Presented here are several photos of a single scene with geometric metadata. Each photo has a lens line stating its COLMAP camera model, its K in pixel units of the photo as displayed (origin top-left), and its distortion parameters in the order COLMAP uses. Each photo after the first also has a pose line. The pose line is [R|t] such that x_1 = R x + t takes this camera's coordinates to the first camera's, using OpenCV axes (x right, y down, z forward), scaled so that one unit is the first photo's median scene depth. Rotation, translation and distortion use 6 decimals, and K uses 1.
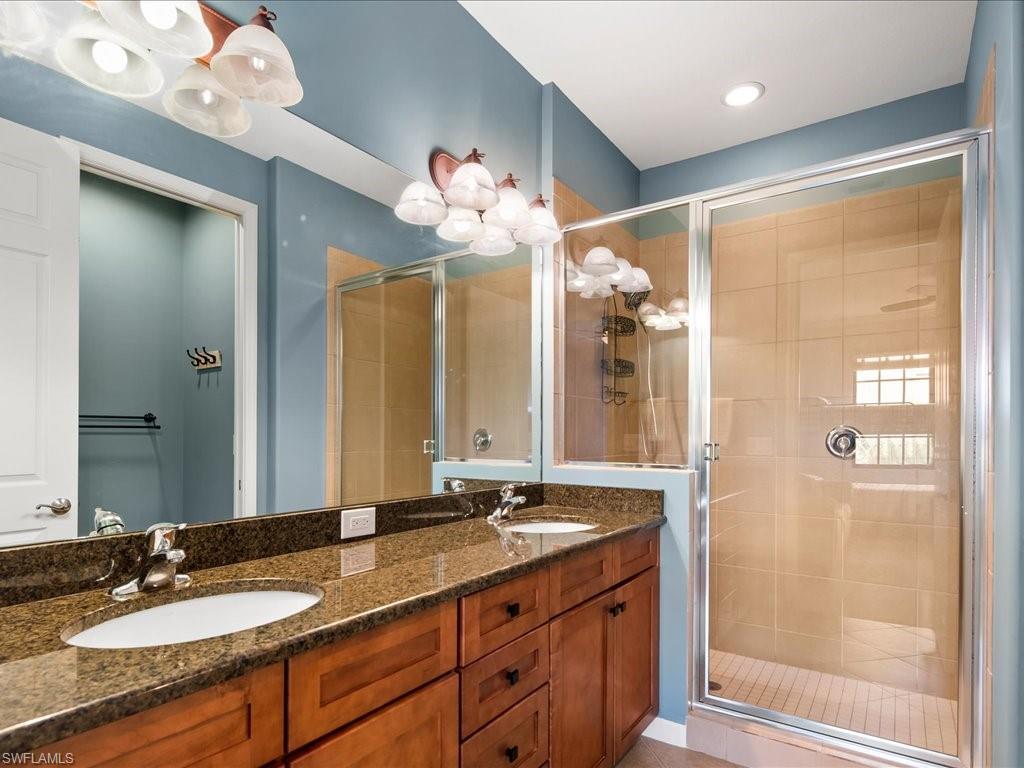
lens RADIAL K [[572.4, 0, 512.0], [0, 572.4, 384.0], [0, 0, 1]] dist [-0.000661, -0.000278]
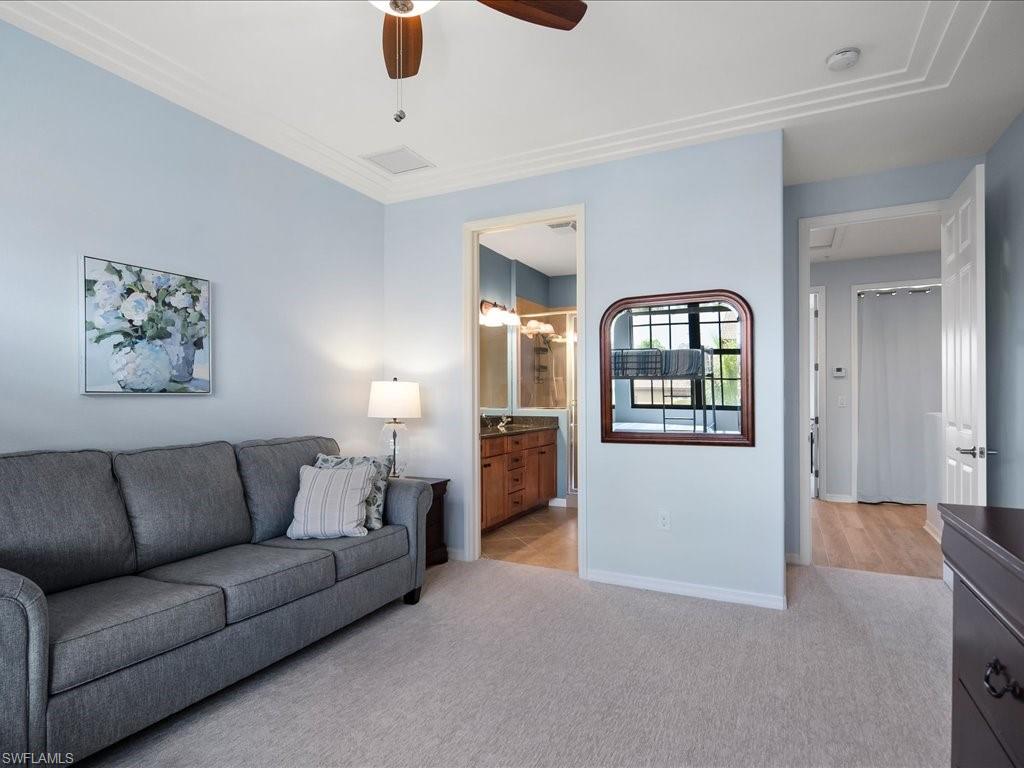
lens RADIAL K [[555.5, 0, 509.0], [0, 555.5, 367.8], [0, 0, 1]] dist [-0.001381, -0.000380]
pose [[0.989194, -0.012324, 0.146091, -0.324496], [0.007362, 0.999379, 0.034457, -0.129677], [-0.146425, -0.033010, 0.988671, -1.458164]]
